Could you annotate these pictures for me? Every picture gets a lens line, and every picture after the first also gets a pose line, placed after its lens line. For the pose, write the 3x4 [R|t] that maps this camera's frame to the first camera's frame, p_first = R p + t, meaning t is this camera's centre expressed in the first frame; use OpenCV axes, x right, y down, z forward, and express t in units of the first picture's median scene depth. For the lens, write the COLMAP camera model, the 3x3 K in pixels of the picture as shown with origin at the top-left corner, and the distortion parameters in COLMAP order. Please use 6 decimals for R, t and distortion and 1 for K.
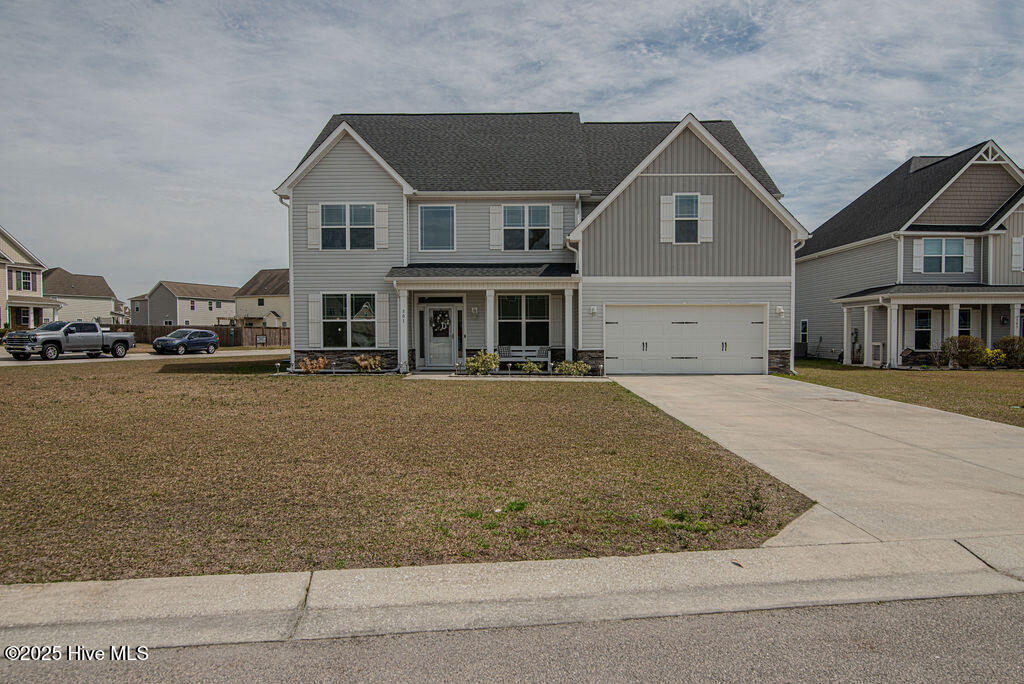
lens RADIAL K [[621.2, 0, 516.6], [0, 621.2, 340.1], [0, 0, 1]] dist [0.000527, -0.000638]
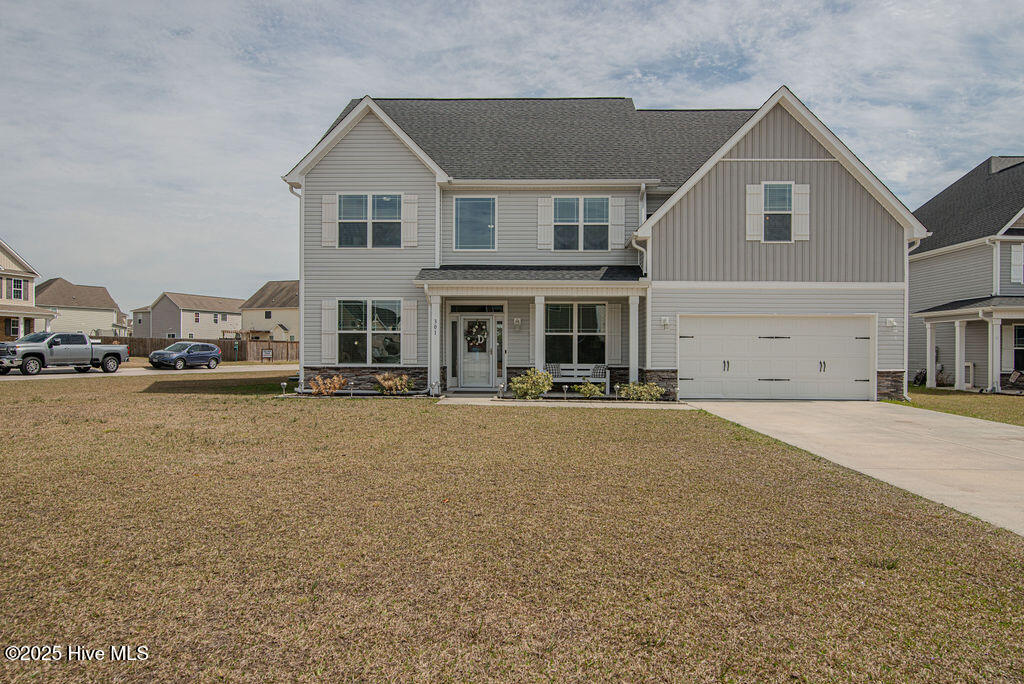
lens RADIAL K [[598.7, 0, 512.0], [0, 598.7, 342.0], [0, 0, 1]] dist [0.000457, 0.000509]
pose [[0.999959, 0.007572, -0.004911, -0.070423], [-0.007687, 0.999685, -0.023900, -0.000014], [0.004729, 0.023937, 0.999702, 0.184885]]
